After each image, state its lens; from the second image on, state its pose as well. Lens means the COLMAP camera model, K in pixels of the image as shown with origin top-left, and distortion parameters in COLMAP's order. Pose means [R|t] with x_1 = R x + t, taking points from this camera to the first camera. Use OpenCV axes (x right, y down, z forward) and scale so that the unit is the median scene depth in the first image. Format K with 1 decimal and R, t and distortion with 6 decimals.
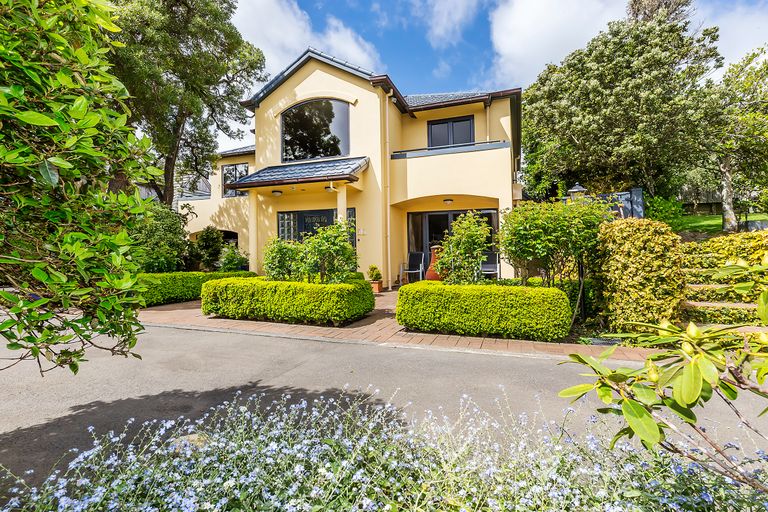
lens RADIAL K [[357.2, 0, 380.3], [0, 357.2, 255.9], [0, 0, 1]] dist [0.001061, -0.000075]
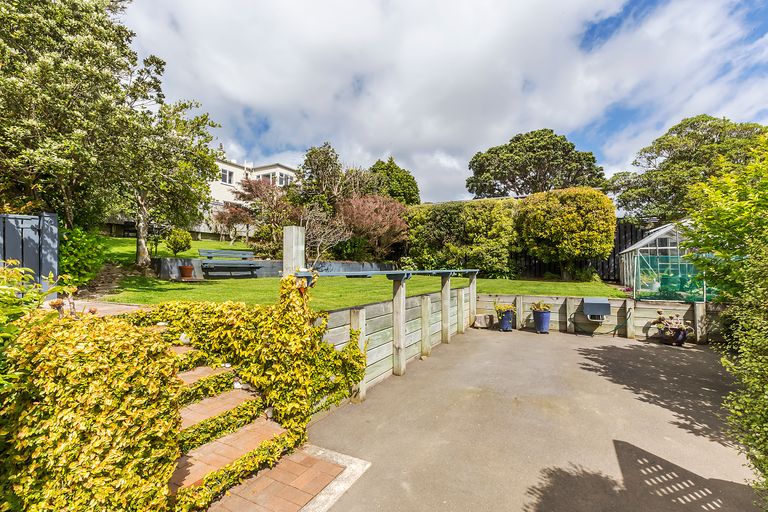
lens RADIAL K [[343.3, 0, 385.8], [0, 343.3, 249.4], [0, 0, 1]] dist [0.015239, -0.000045]
pose [[0.112962, 0.054090, 0.992126, 0.233782], [-0.034558, 0.998127, -0.050483, -0.207122], [-0.992998, -0.028584, 0.114620, 0.523359]]
